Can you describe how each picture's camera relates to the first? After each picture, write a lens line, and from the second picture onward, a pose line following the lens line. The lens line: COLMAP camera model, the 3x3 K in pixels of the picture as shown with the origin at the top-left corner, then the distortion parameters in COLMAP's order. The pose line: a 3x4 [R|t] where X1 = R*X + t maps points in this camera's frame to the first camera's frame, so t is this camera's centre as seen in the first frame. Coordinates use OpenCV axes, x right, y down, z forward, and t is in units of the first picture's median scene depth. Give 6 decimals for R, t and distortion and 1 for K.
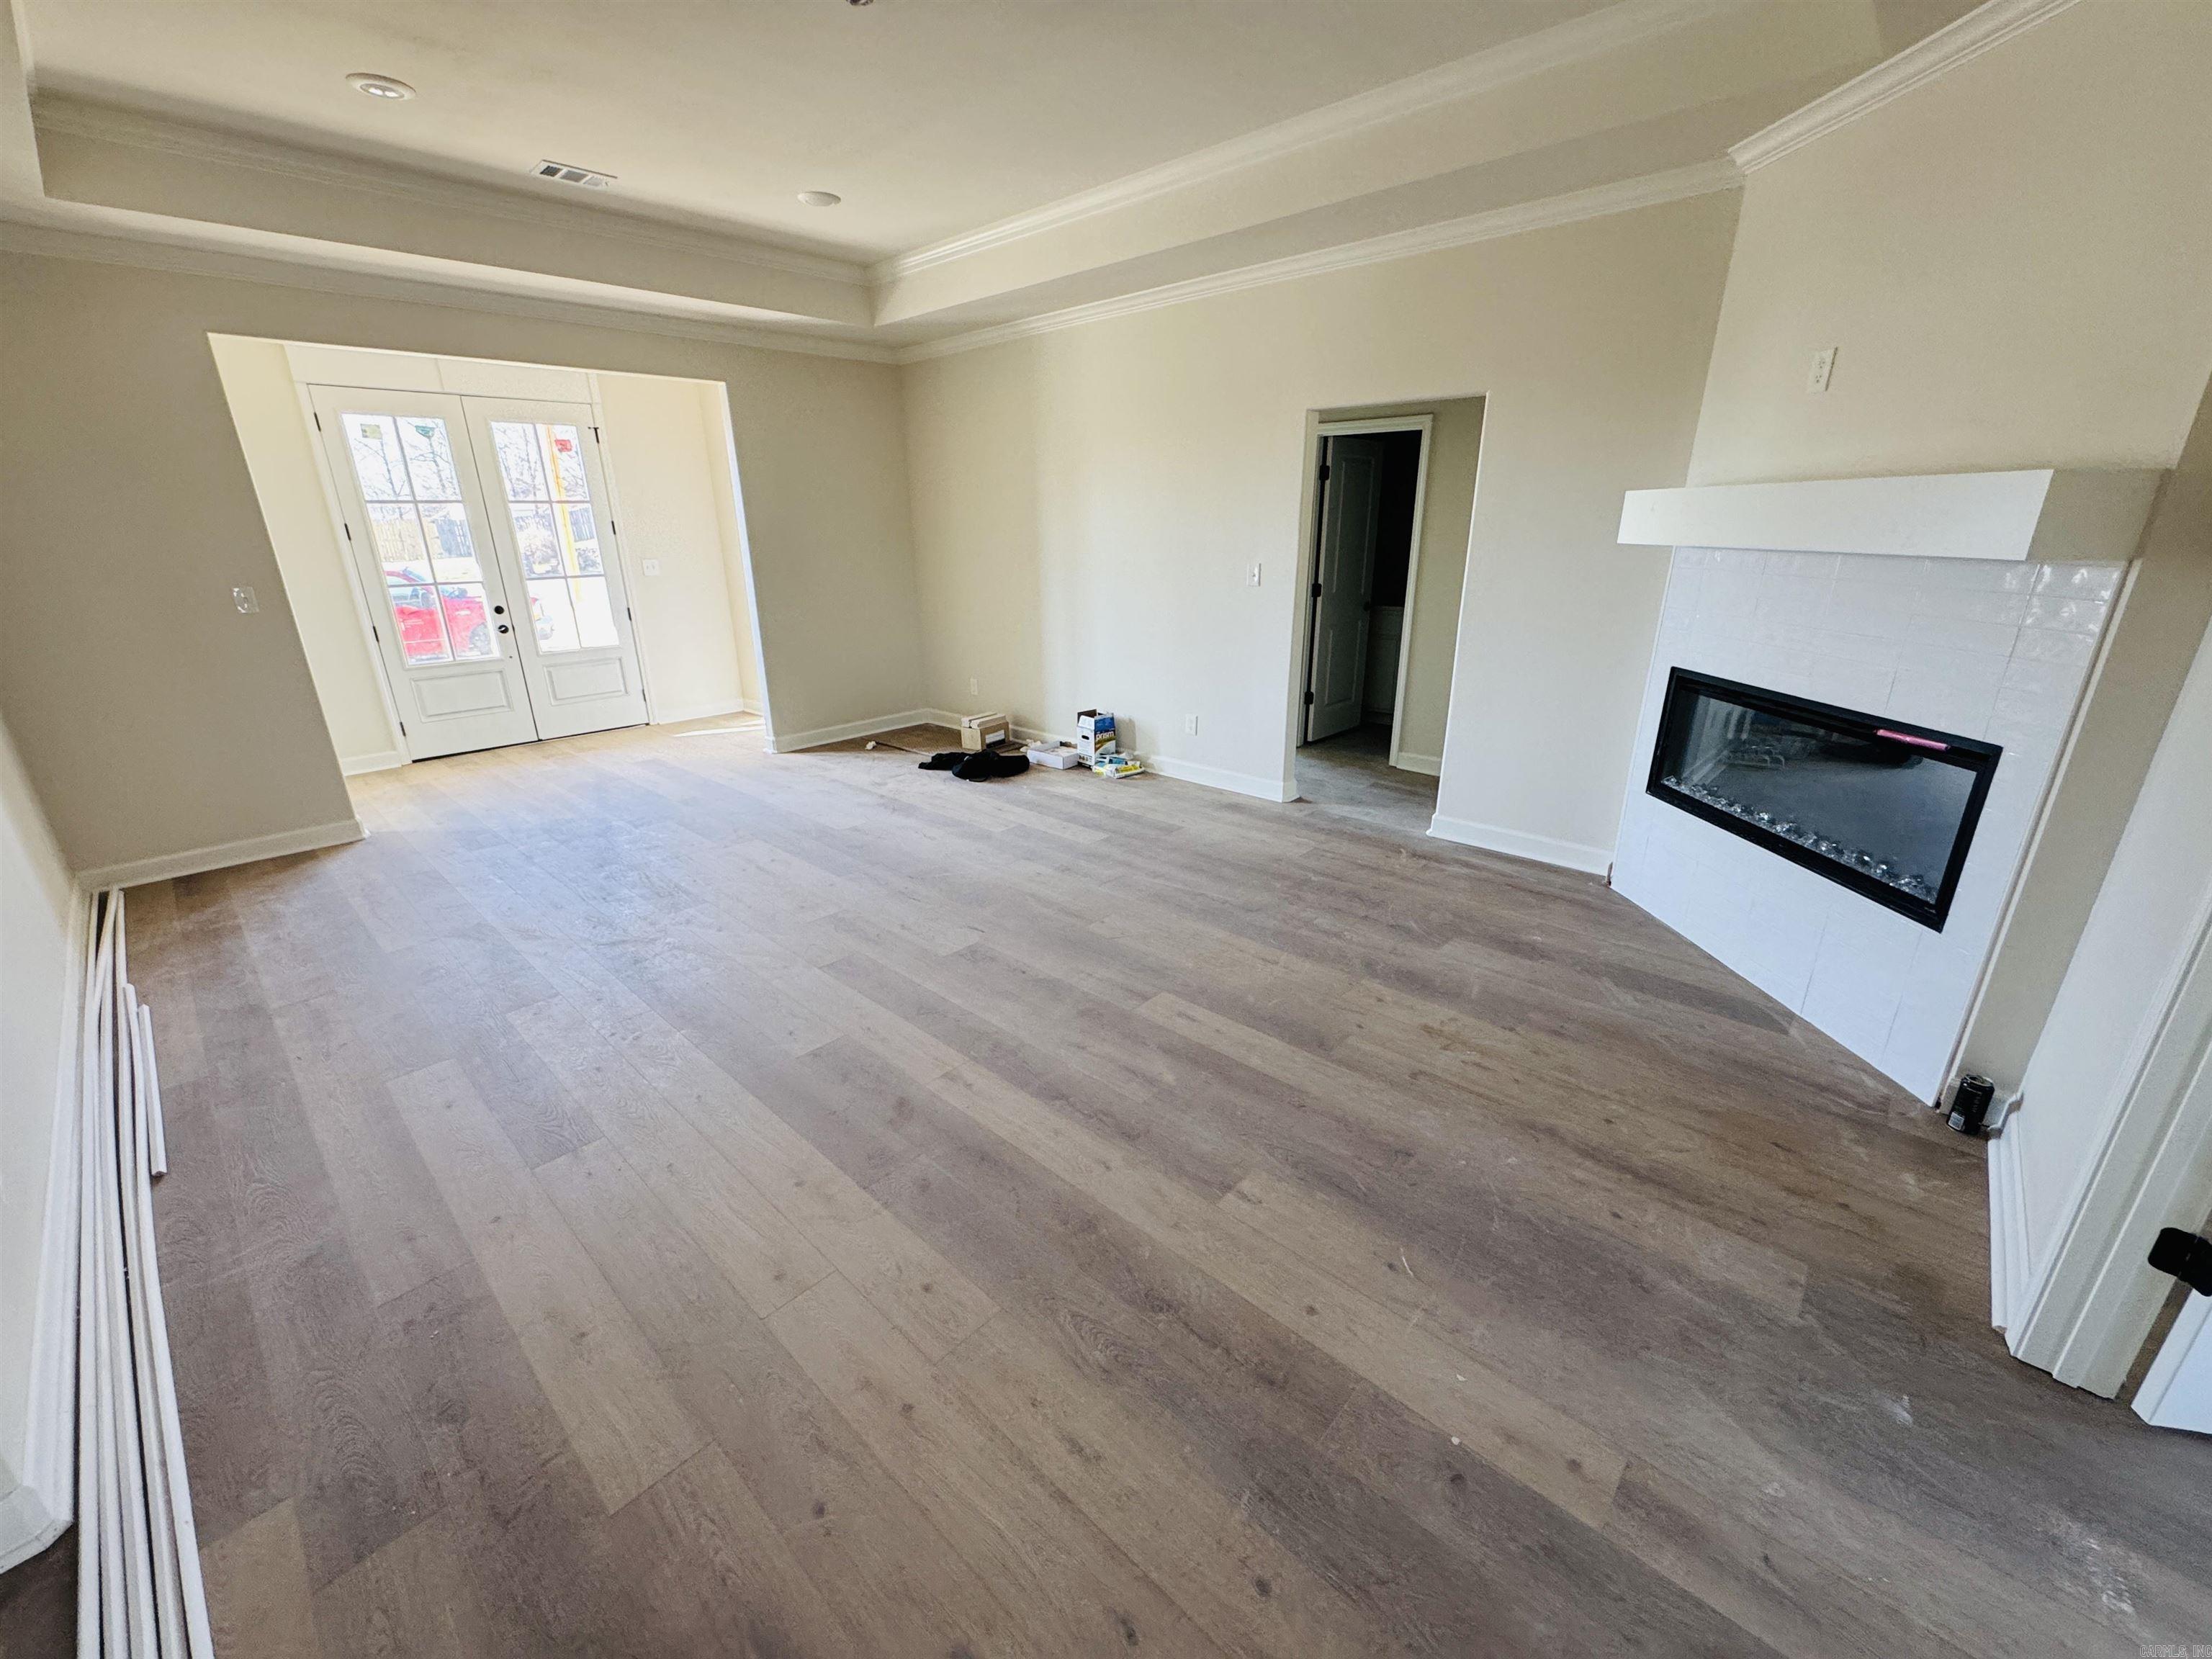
lens RADIAL K [[890.2, 0, 1096.4], [0, 890.2, 833.3], [0, 0, 1]] dist [-0.000555, 0.000314]
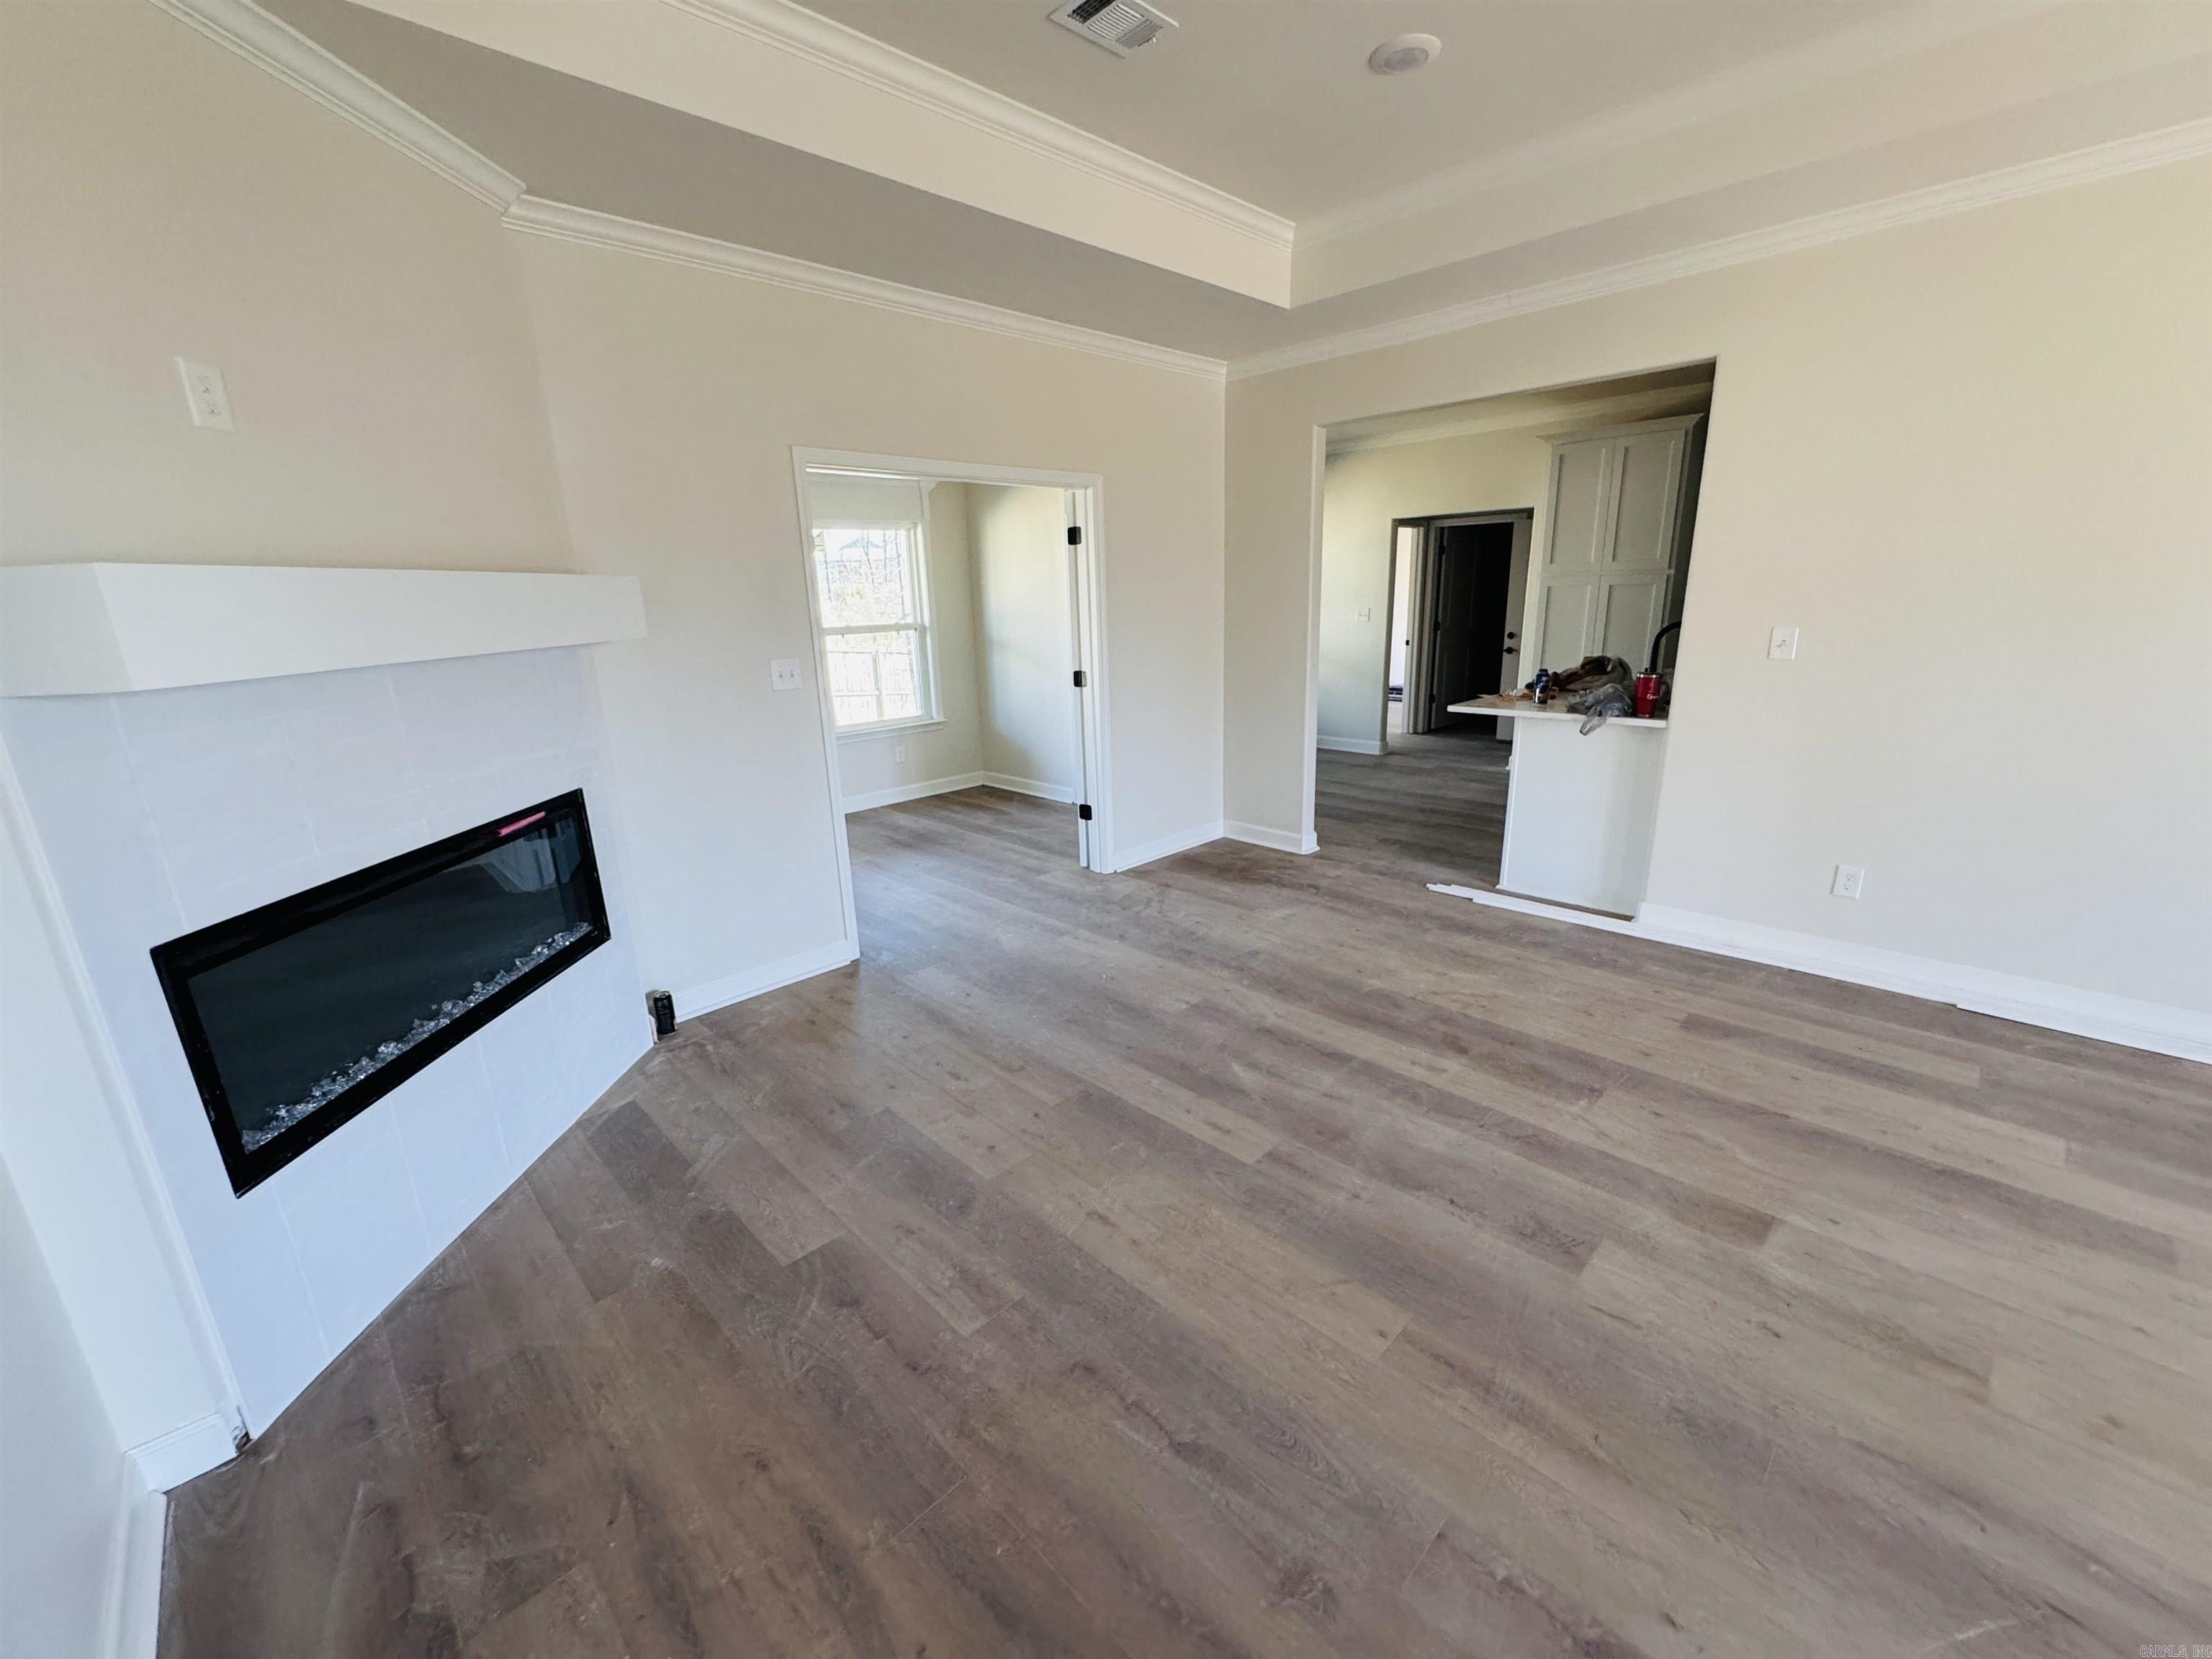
lens RADIAL K [[890.2, 0, 1104.0], [0, 890.2, 830.1], [0, 0, 1]] dist [-0.000555, 0.000314]
pose [[-0.998375, 0.034054, 0.045698, 0.169047], [0.053999, 0.821643, 0.567439, -0.557330], [-0.018224, 0.568984, -0.822147, 1.582230]]
